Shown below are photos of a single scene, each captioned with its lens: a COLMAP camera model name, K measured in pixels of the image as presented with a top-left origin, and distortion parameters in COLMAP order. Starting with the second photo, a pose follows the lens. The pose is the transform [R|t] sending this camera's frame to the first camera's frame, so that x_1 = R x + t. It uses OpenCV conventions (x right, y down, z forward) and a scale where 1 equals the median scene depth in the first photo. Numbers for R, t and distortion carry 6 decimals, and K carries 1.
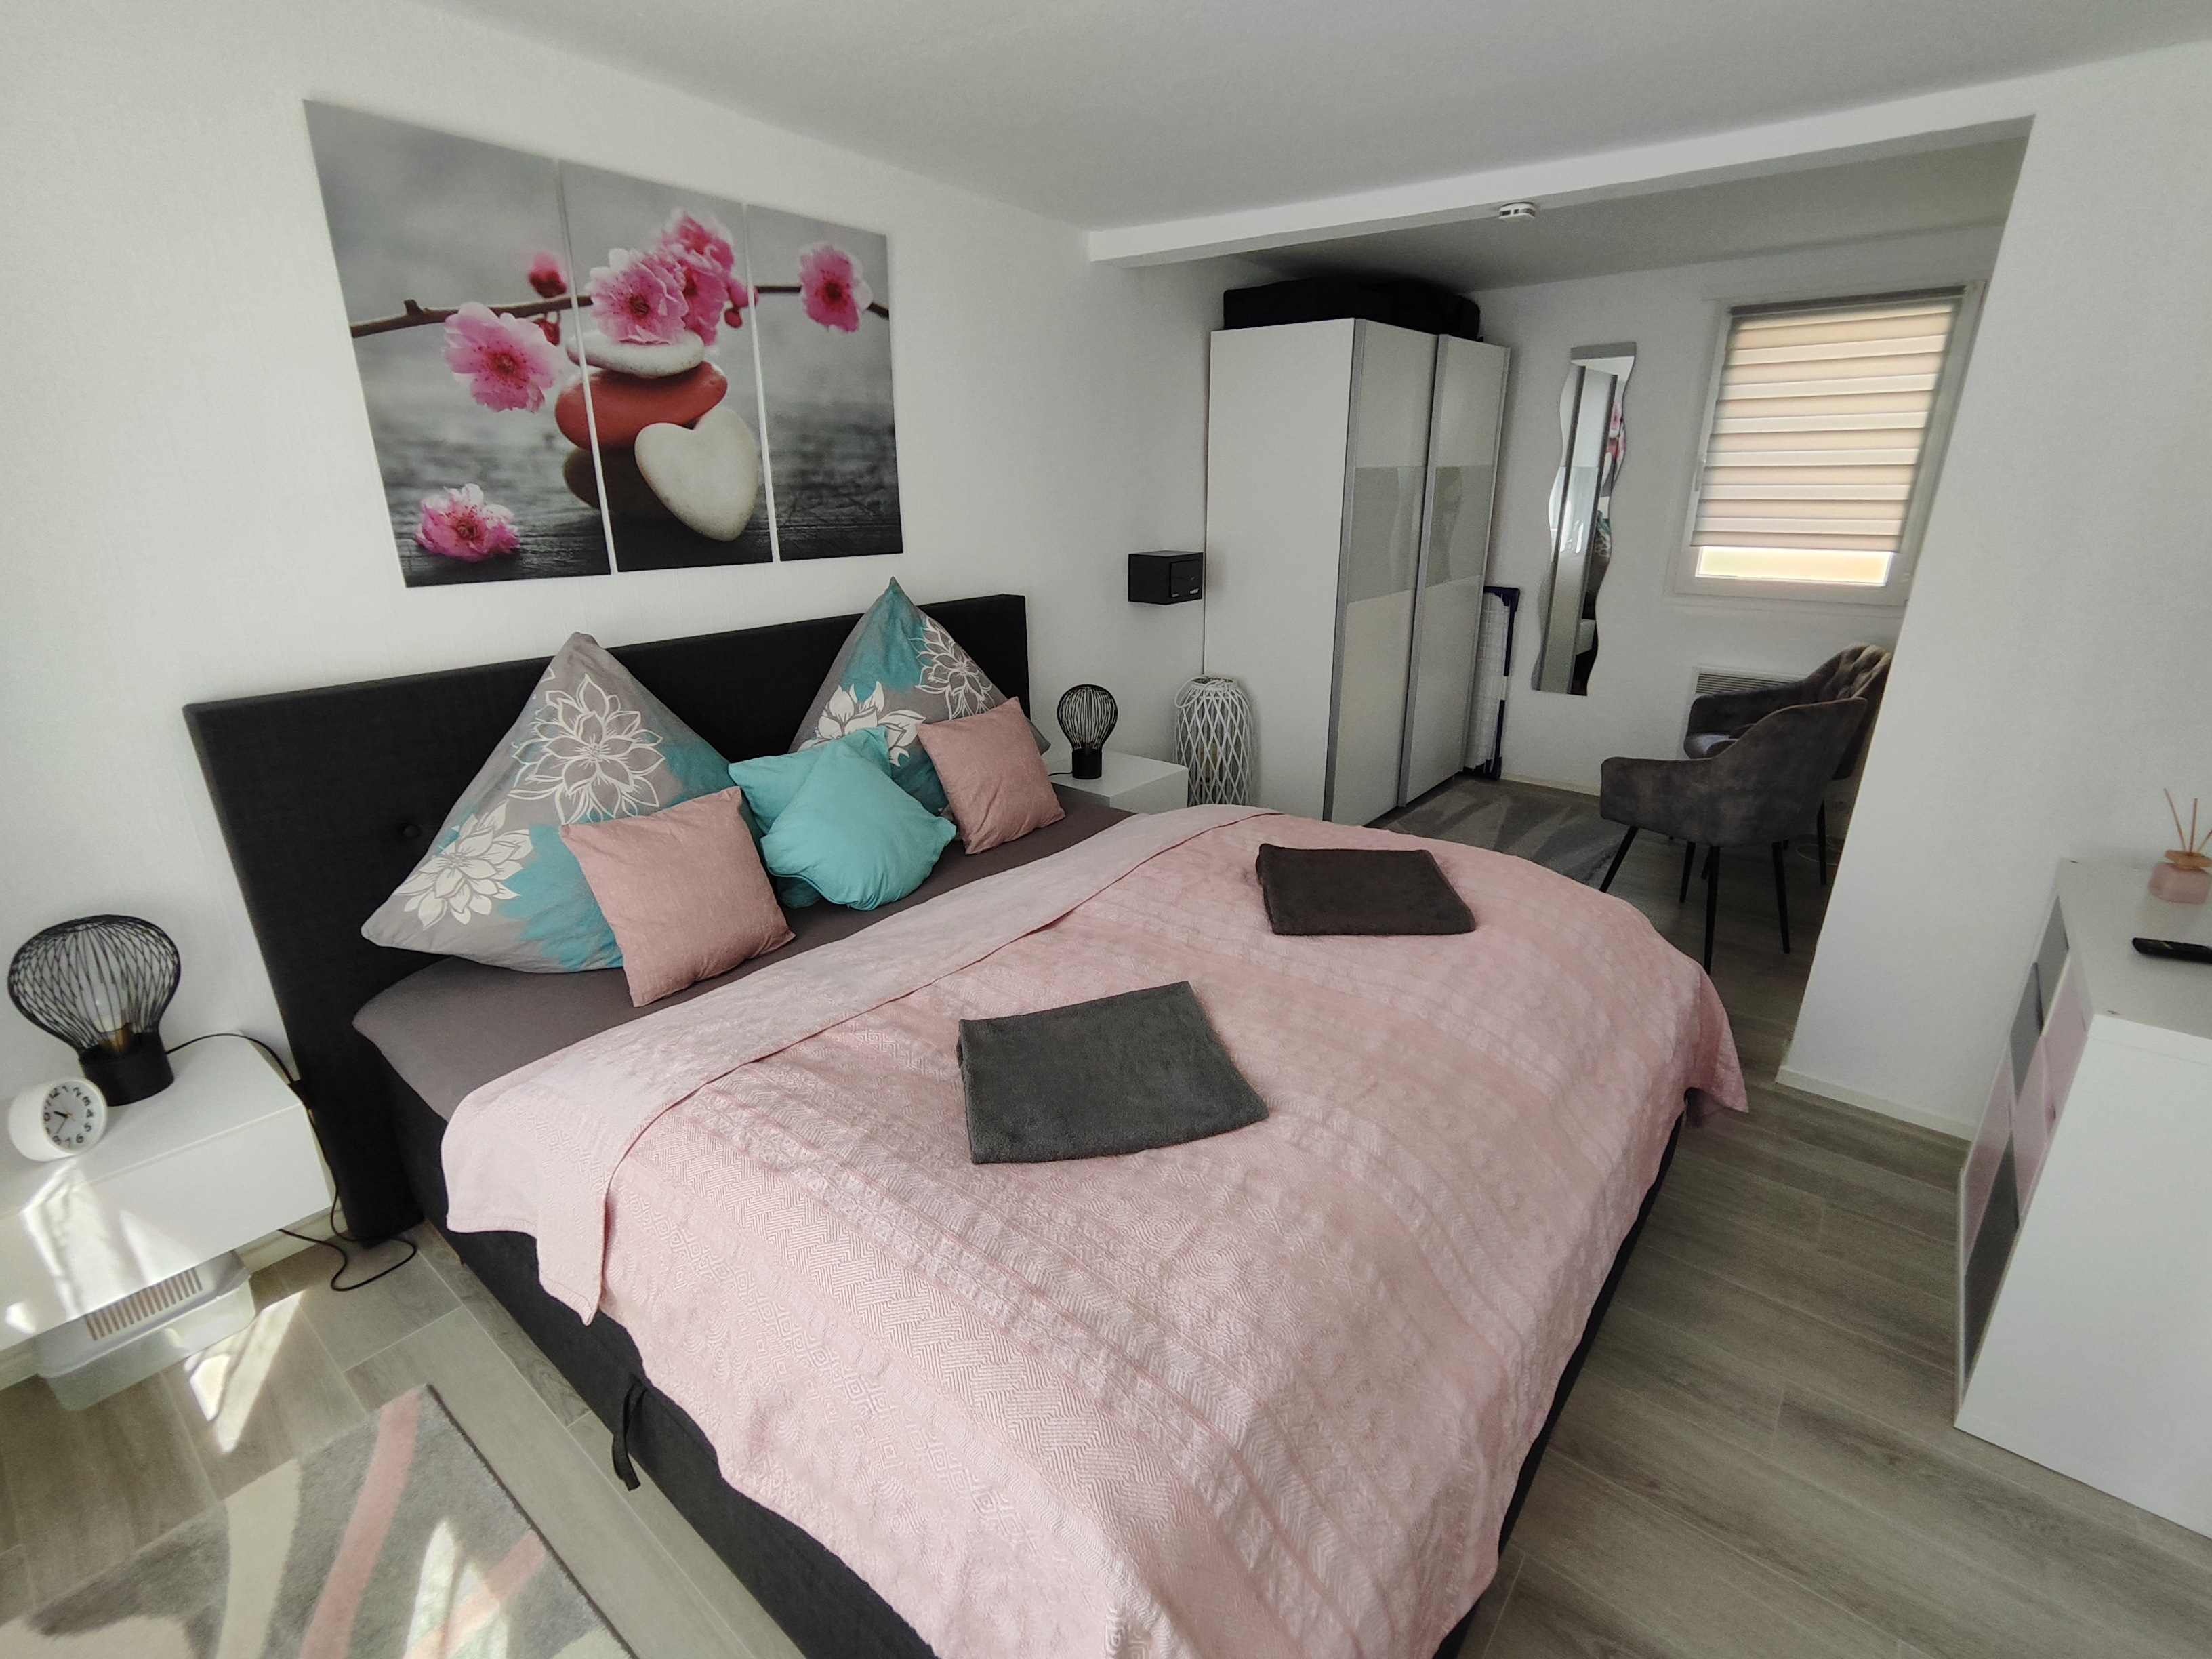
lens RADIAL K [[1017.2, 0, 1106.0], [0, 1017.2, 829.5], [0, 0, 1]] dist [0.000573, -0.000032]
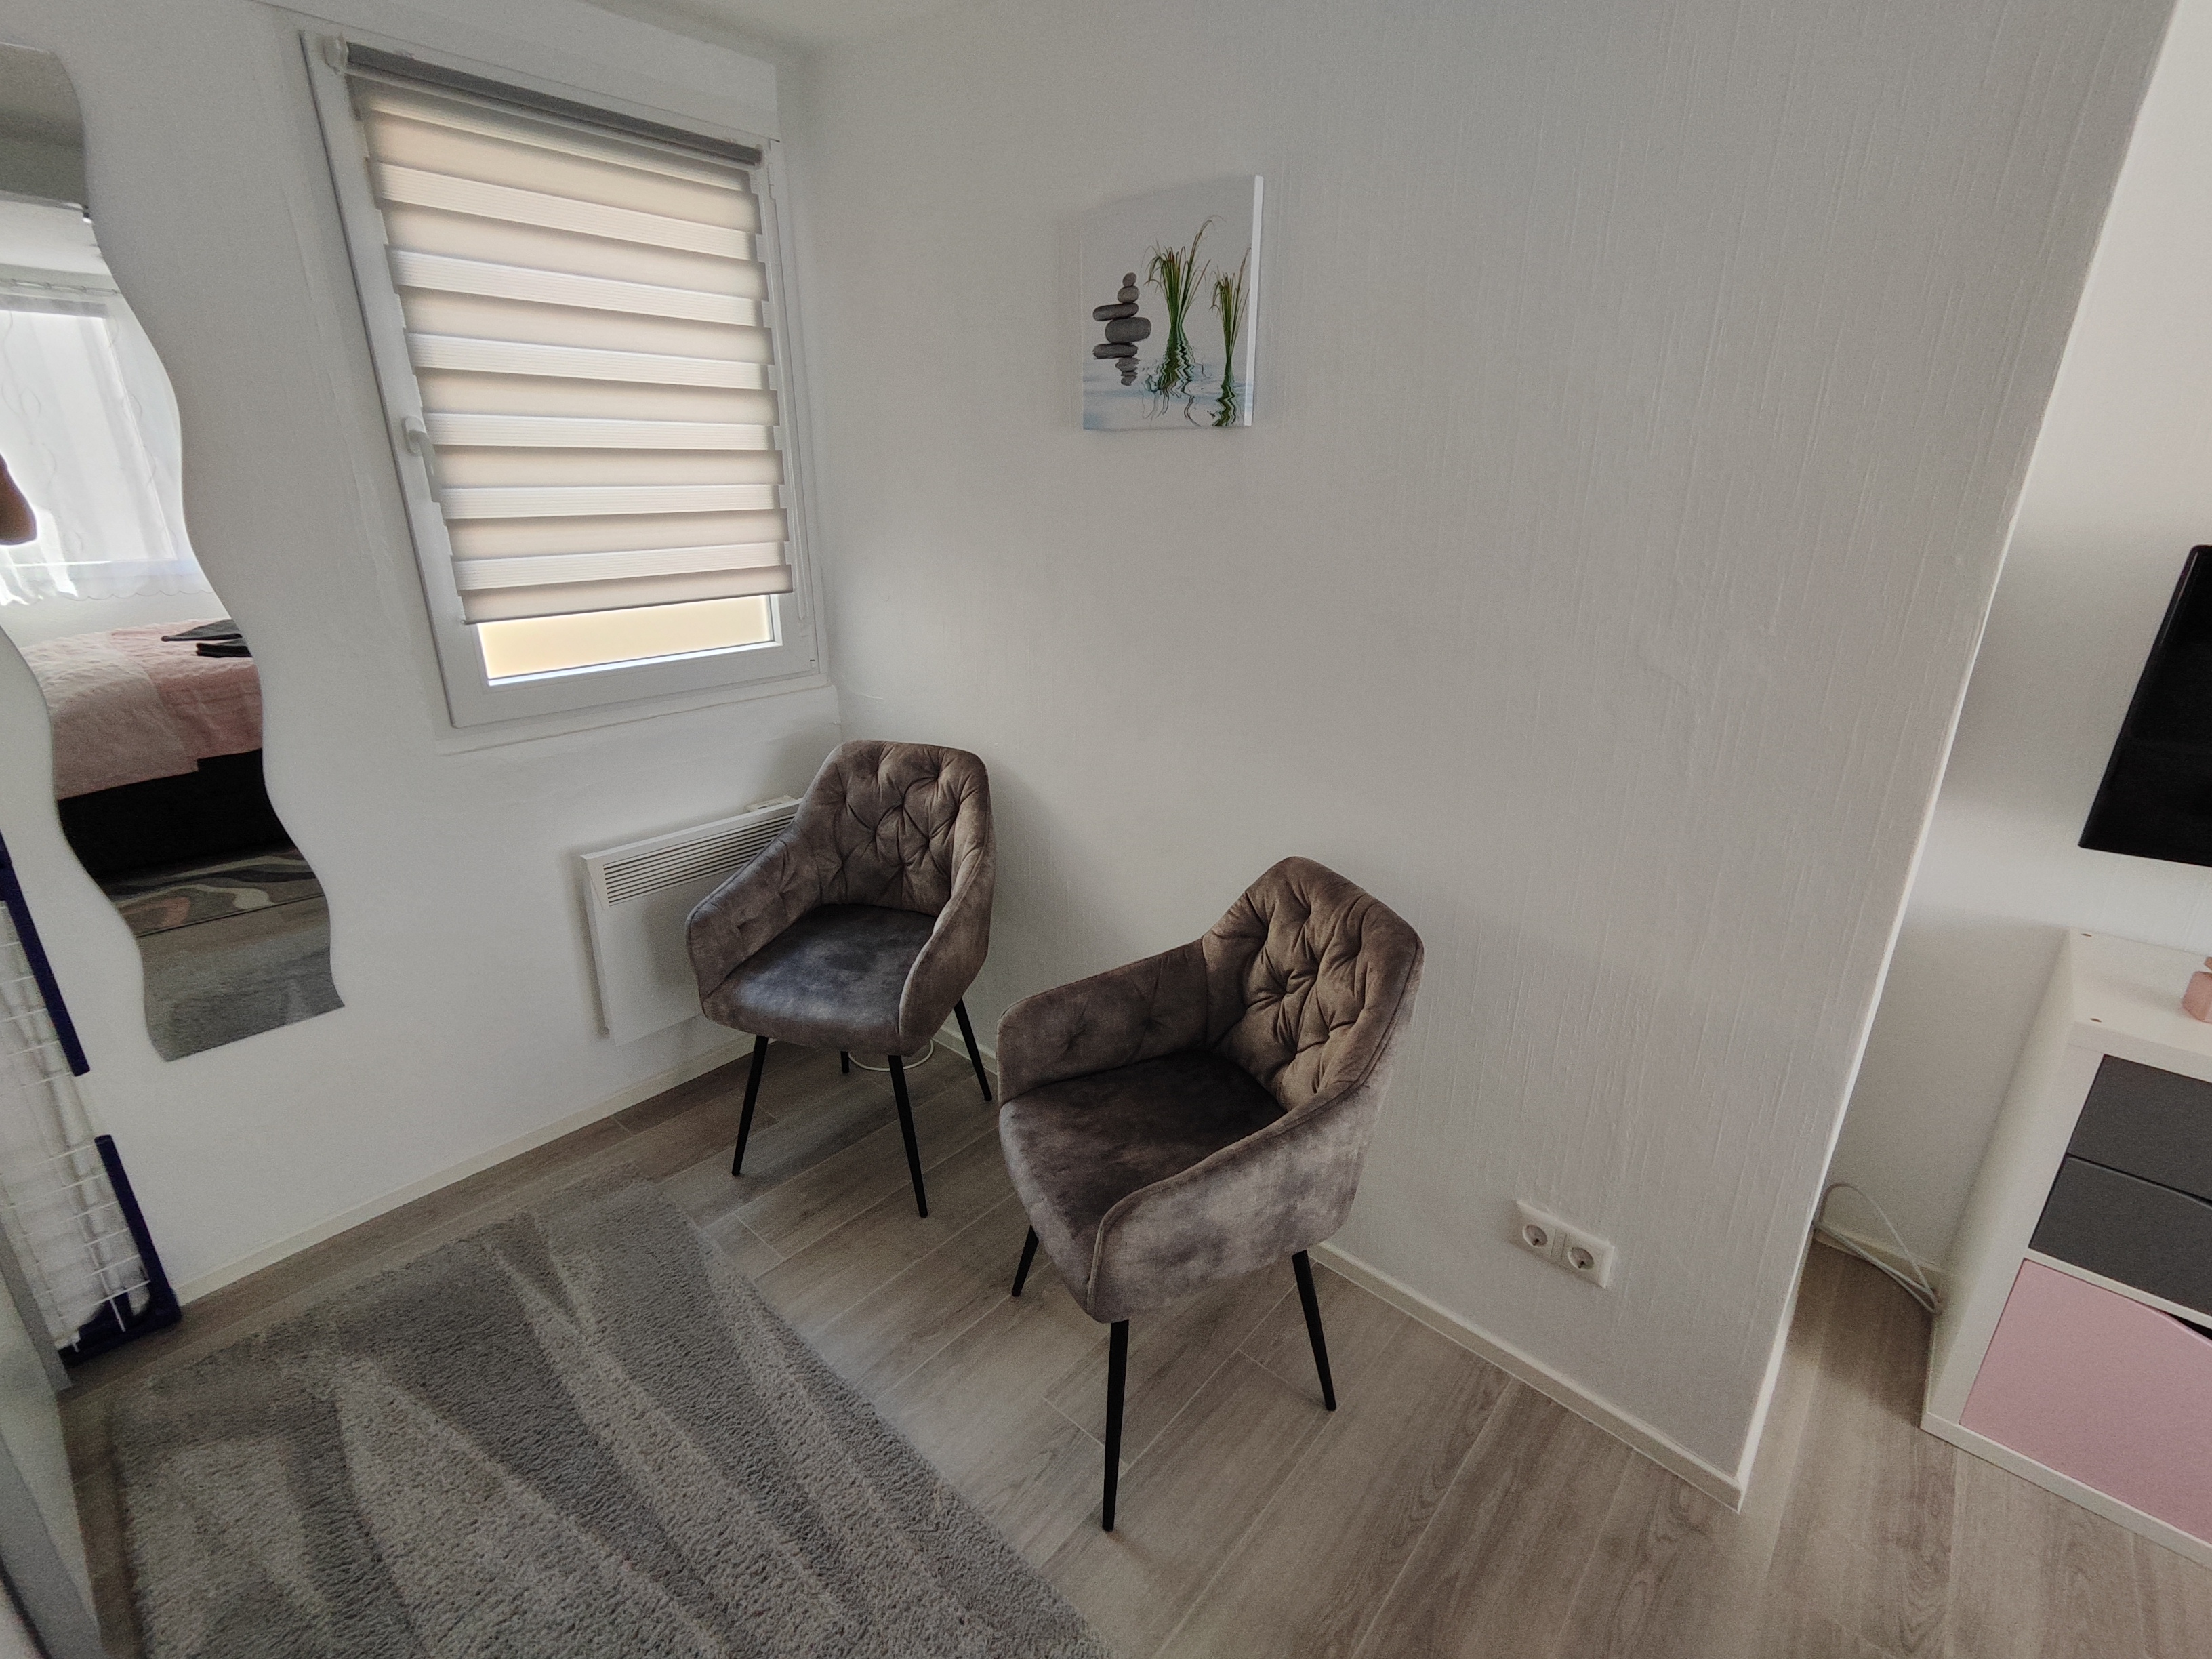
lens RADIAL K [[1017.2, 0, 1106.0], [0, 1017.2, 829.5], [0, 0, 1]] dist [0.000573, -0.000032]
pose [[0.036144, -0.332030, 0.942576, 0.141142], [0.314497, 0.899048, 0.304637, -0.251700], [-0.948570, 0.285427, 0.136917, 0.716961]]
